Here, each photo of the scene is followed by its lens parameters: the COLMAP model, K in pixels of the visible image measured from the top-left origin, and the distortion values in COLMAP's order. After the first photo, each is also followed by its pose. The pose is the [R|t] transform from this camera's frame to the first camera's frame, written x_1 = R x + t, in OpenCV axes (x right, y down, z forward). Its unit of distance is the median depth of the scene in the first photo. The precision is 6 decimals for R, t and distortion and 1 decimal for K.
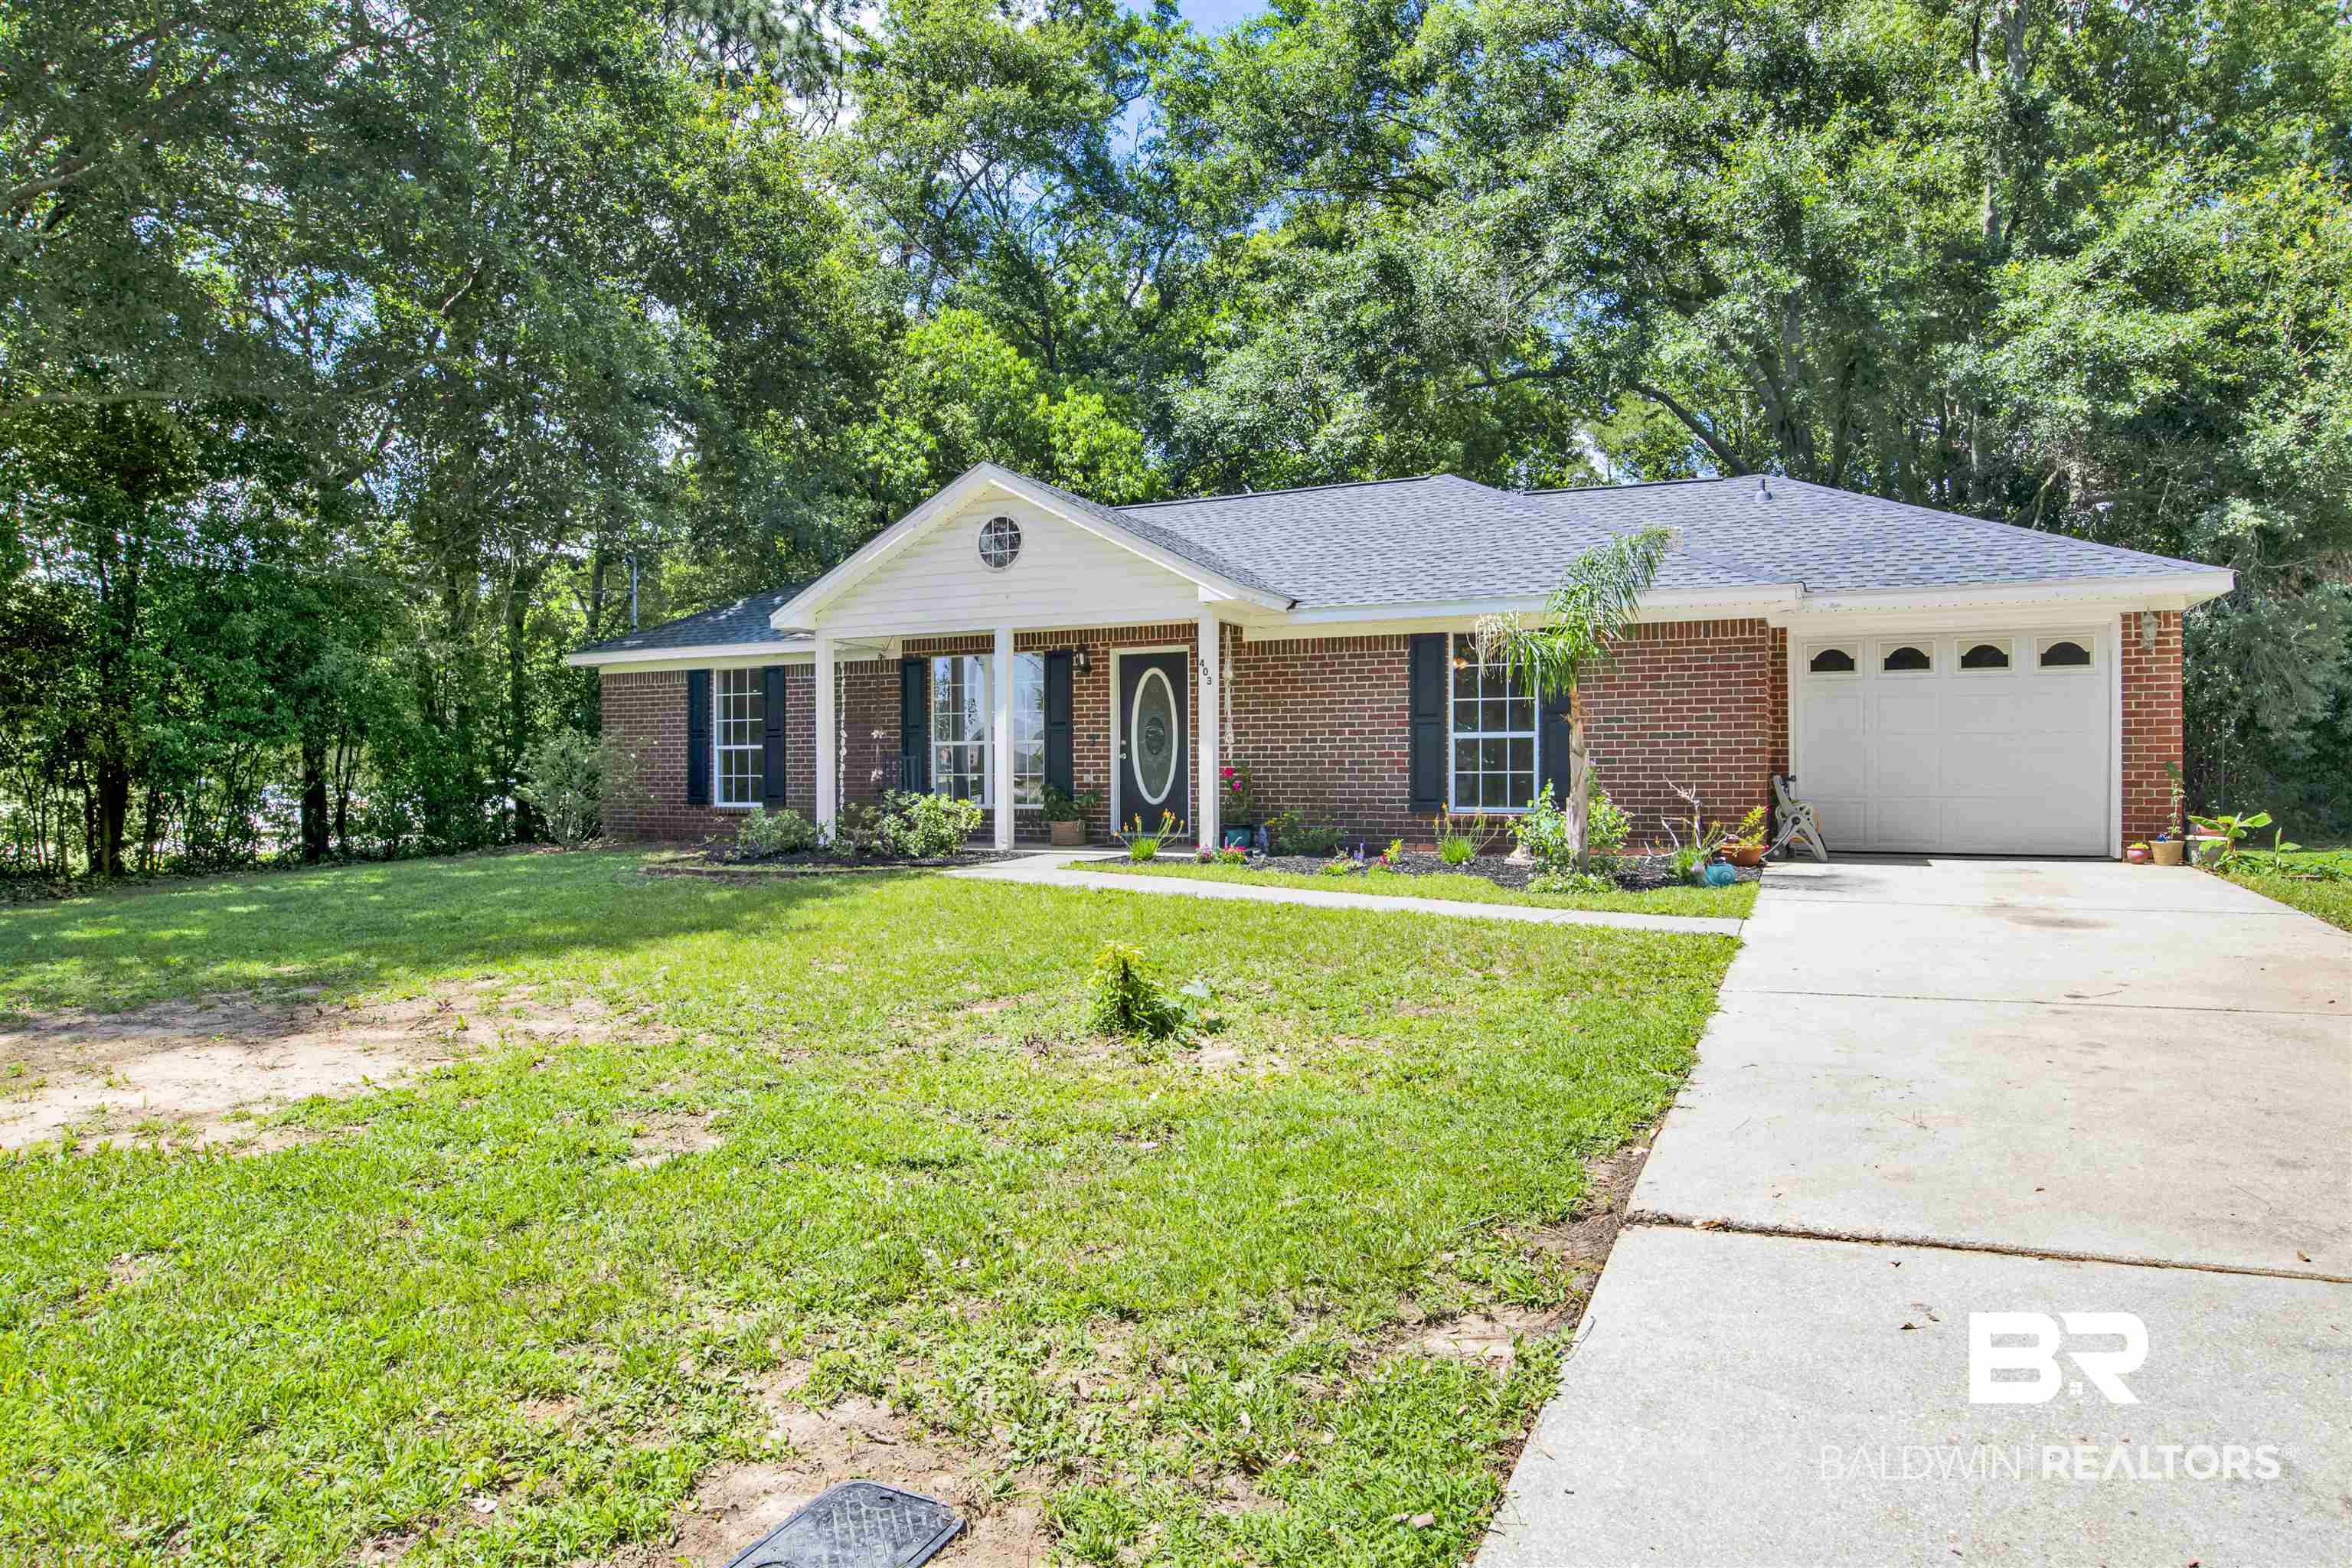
lens RADIAL K [[1444.7, 0, 1176.8], [0, 1444.7, 776.2], [0, 0, 1]] dist [-0.038637, 0.001963]
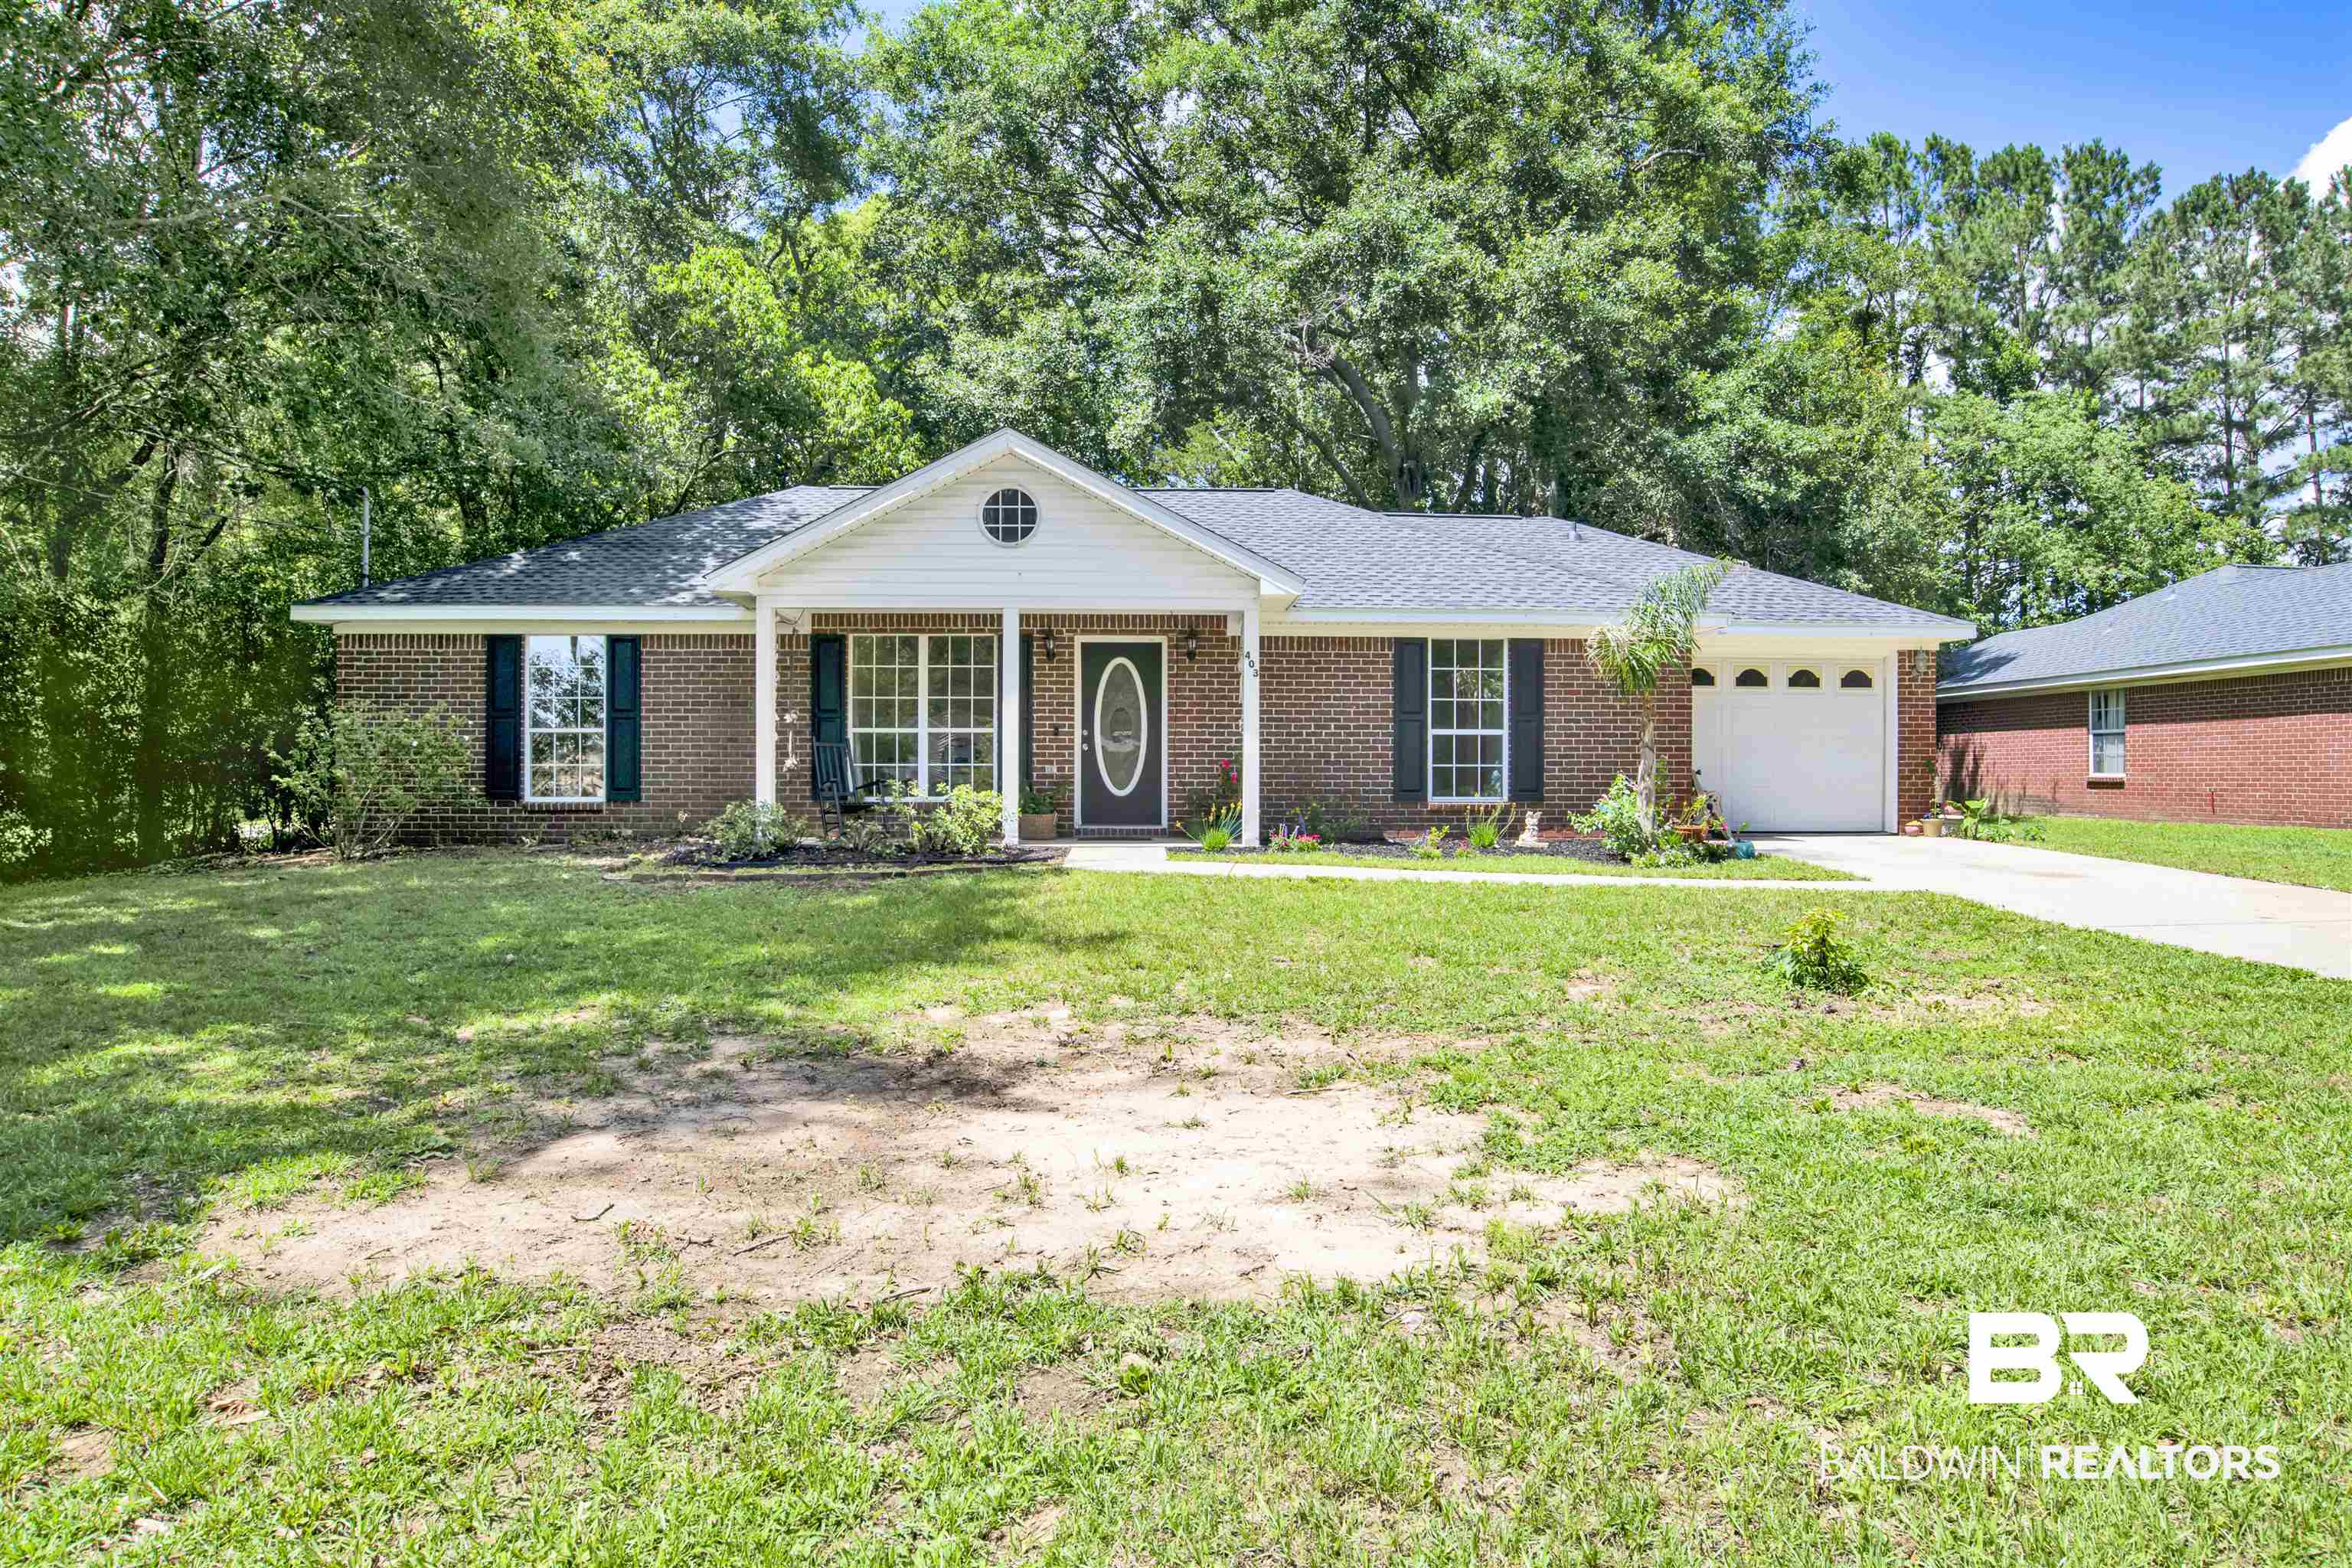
lens RADIAL K [[1418.5, 0, 1178.6], [0, 1418.5, 781.1], [0, 0, 1]] dist [-0.042339, 0.000273]
pose [[0.869370, 0.003059, 0.494153, -0.483644], [-0.003553, 0.999994, 0.000062, 0.009434], [-0.494149, -0.001810, 0.869375, 0.149036]]
